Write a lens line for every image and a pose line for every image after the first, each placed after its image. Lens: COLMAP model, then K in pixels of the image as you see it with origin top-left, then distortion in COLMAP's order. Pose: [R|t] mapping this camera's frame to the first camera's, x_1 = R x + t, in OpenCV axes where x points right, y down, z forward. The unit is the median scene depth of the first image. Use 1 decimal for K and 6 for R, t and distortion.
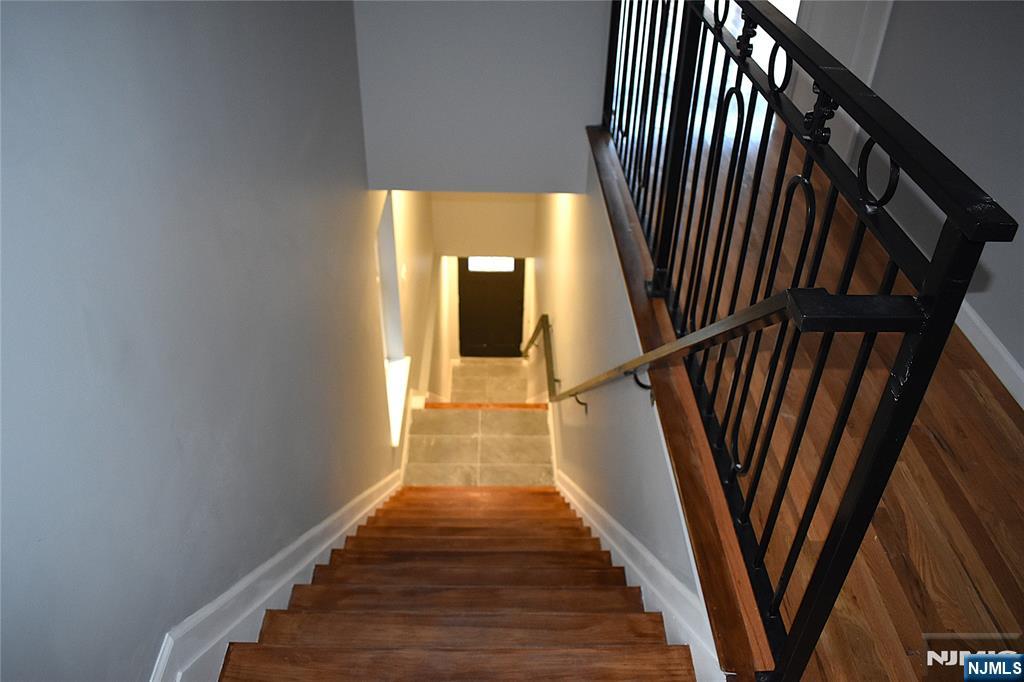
lens RADIAL K [[802.7, 0, 512.0], [0, 802.7, 341.0], [0, 0, 1]] dist [-0.096984, 0.001133]
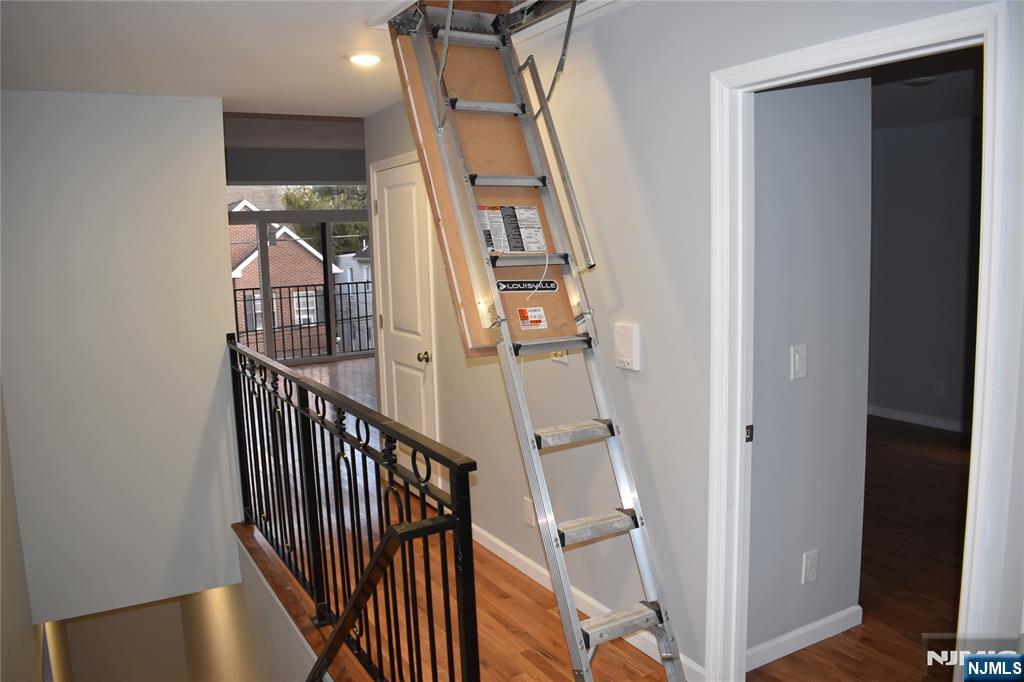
lens RADIAL K [[802.7, 0, 512.0], [0, 802.7, 341.0], [0, 0, 1]] dist [-0.096984, 0.001133]
pose [[0.875921, -0.113713, 0.468862, -0.113514], [0.326200, 0.855616, -0.401889, 0.197602], [-0.355466, 0.504965, 0.786545, -0.397559]]
